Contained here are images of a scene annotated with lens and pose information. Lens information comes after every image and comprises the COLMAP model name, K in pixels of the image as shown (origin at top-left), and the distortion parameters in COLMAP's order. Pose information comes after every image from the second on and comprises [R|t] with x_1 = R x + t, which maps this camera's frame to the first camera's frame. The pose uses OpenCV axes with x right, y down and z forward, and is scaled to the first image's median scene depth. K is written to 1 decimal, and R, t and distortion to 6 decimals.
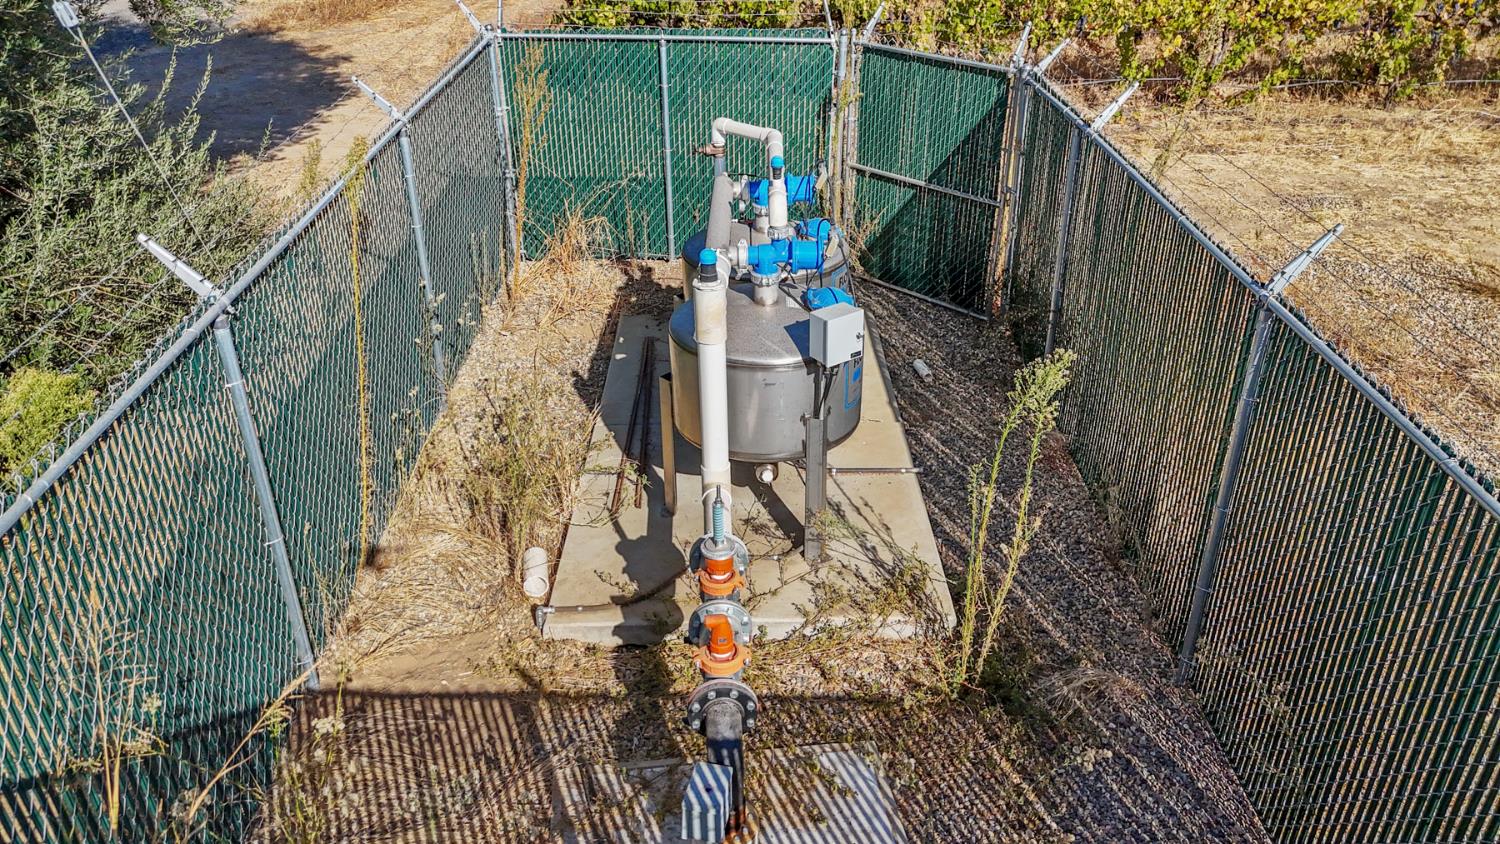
lens RADIAL K [[1088.1, 0, 750.0], [0, 1088.1, 422.0], [0, 0, 1]] dist [0.069309, -0.063017]
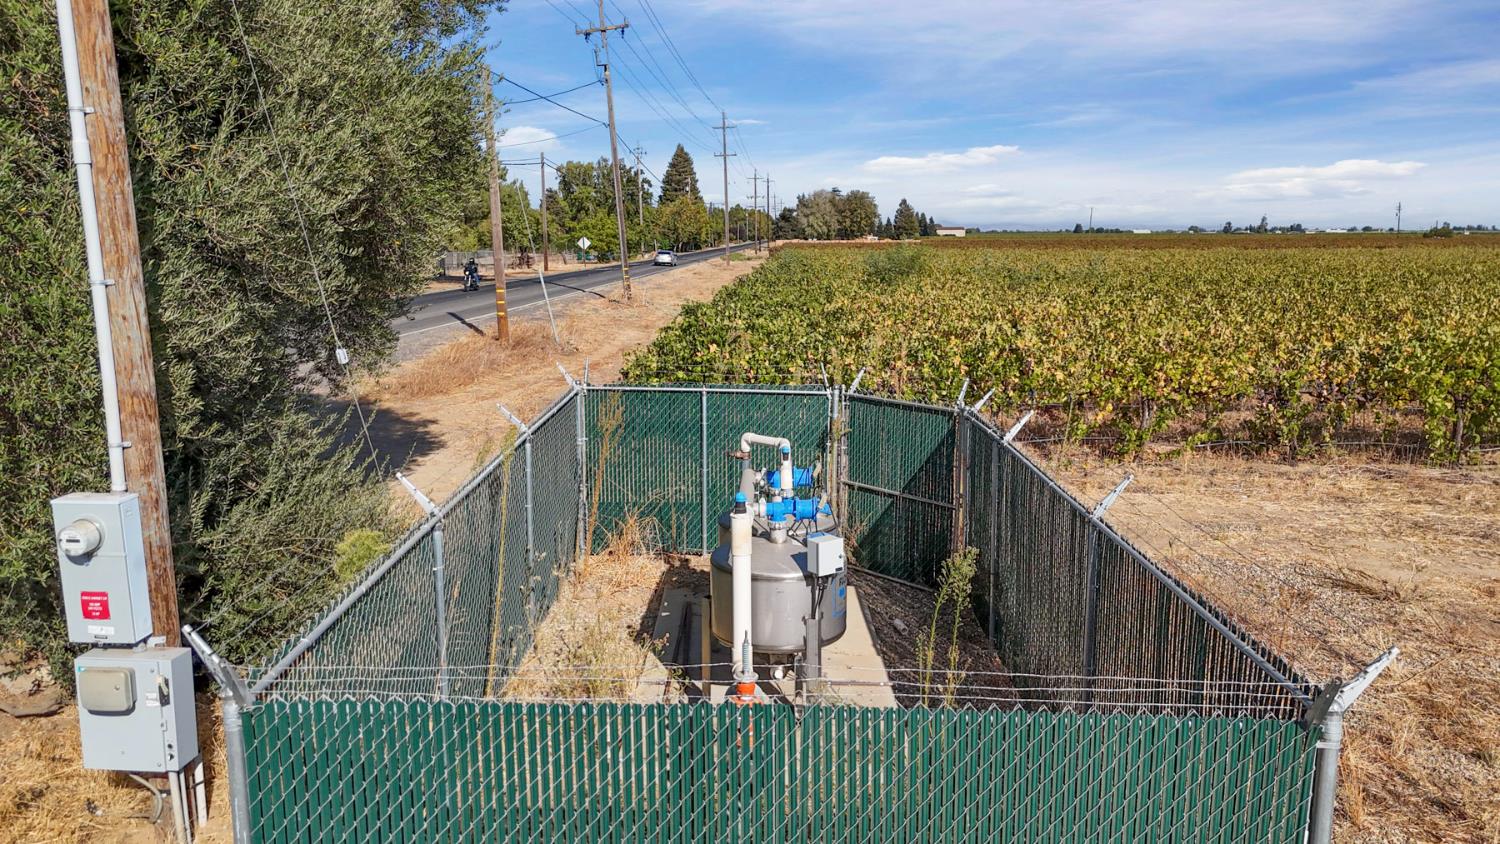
lens RADIAL K [[1088.1, 0, 750.0], [0, 1088.1, 422.0], [0, 0, 1]] dist [0.069309, -0.063017]
pose [[0.999866, 0.007892, -0.014372, -0.002049], [-0.012242, 0.942431, -0.334177, 0.138712], [0.010907, 0.334308, 0.942401, -0.262141]]
